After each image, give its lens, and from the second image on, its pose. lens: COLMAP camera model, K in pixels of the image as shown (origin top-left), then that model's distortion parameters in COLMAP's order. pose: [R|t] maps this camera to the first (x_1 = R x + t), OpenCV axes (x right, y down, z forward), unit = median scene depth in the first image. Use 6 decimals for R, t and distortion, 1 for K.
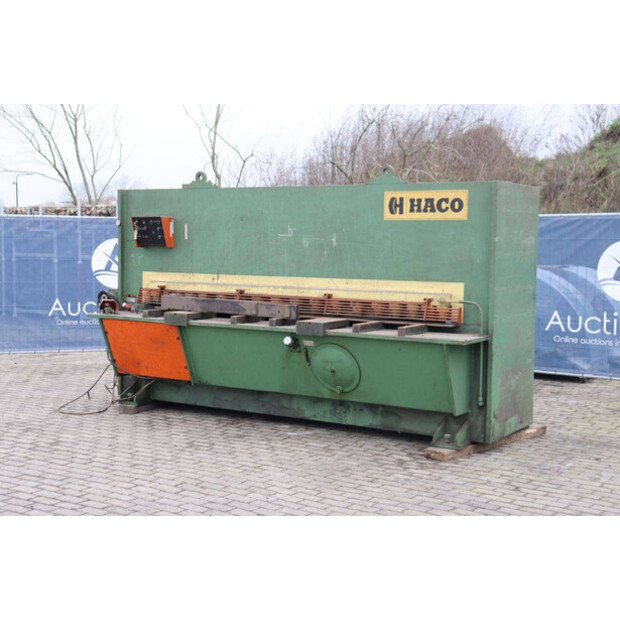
lens RADIAL K [[979.0, 0, 282.8], [0, 979.0, 317.0], [0, 0, 1]] dist [0.118065, 0.000000]
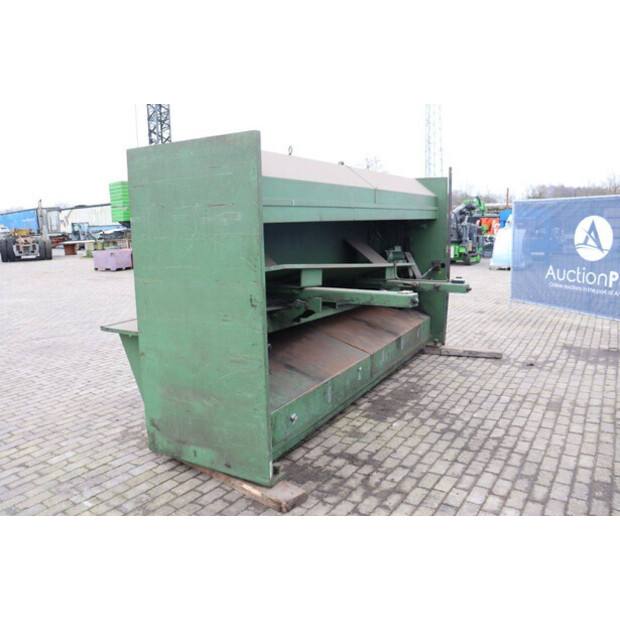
lens RADIAL K [[493.4, 0, 294.8], [0, 493.4, 305.7], [0, 0, 1]] dist [-0.116976, 0.047032]
pose [[0.033635, 0.158947, -0.986714, 0.567237], [-0.054881, 0.986077, 0.156973, -0.070391], [0.997926, 0.048872, 0.041890, 0.996798]]
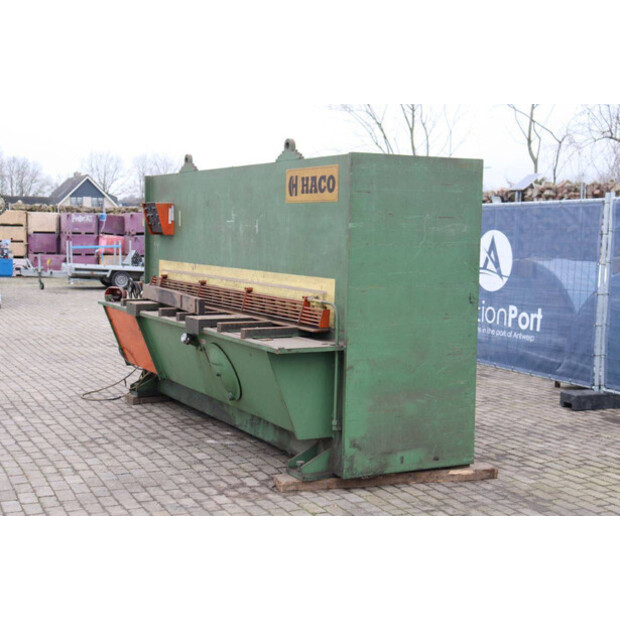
lens RADIAL K [[979.0, 0, 280.4], [0, 979.0, 311.8], [0, 0, 1]] dist [0.118065, 0.000000]
pose [[0.866237, 0.047438, -0.497377, 0.502668], [-0.048920, 0.998752, 0.010058, -0.012089], [0.497233, 0.015619, 0.867476, 0.247454]]
